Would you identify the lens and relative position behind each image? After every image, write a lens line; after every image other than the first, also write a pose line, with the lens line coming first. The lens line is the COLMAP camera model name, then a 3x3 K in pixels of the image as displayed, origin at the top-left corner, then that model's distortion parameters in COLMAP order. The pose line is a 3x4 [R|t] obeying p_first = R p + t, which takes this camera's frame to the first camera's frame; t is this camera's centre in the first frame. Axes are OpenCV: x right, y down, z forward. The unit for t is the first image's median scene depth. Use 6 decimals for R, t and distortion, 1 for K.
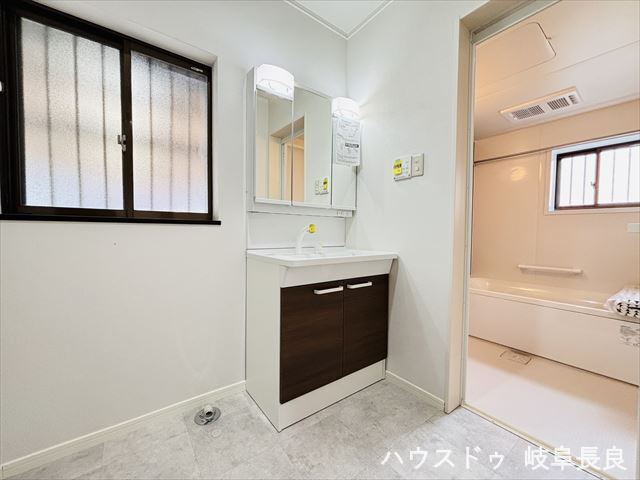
lens RADIAL K [[257.8, 0, 320.0], [0, 257.8, 240.0], [0, 0, 1]] dist [-0.000953, 0.000378]
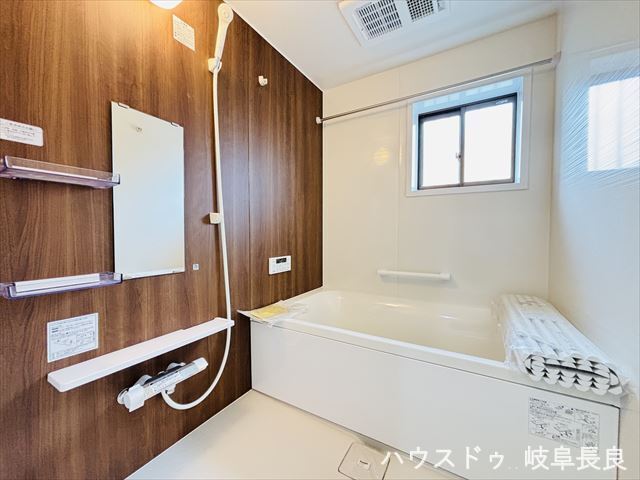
lens RADIAL K [[257.8, 0, 320.0], [0, 257.8, 240.0], [0, 0, 1]] dist [-0.000953, 0.000378]
pose [[0.930910, -0.022726, 0.364542, 0.421754], [0.026117, 0.999649, -0.004375, 0.016003], [-0.364315, 0.013593, 0.931177, 0.463772]]
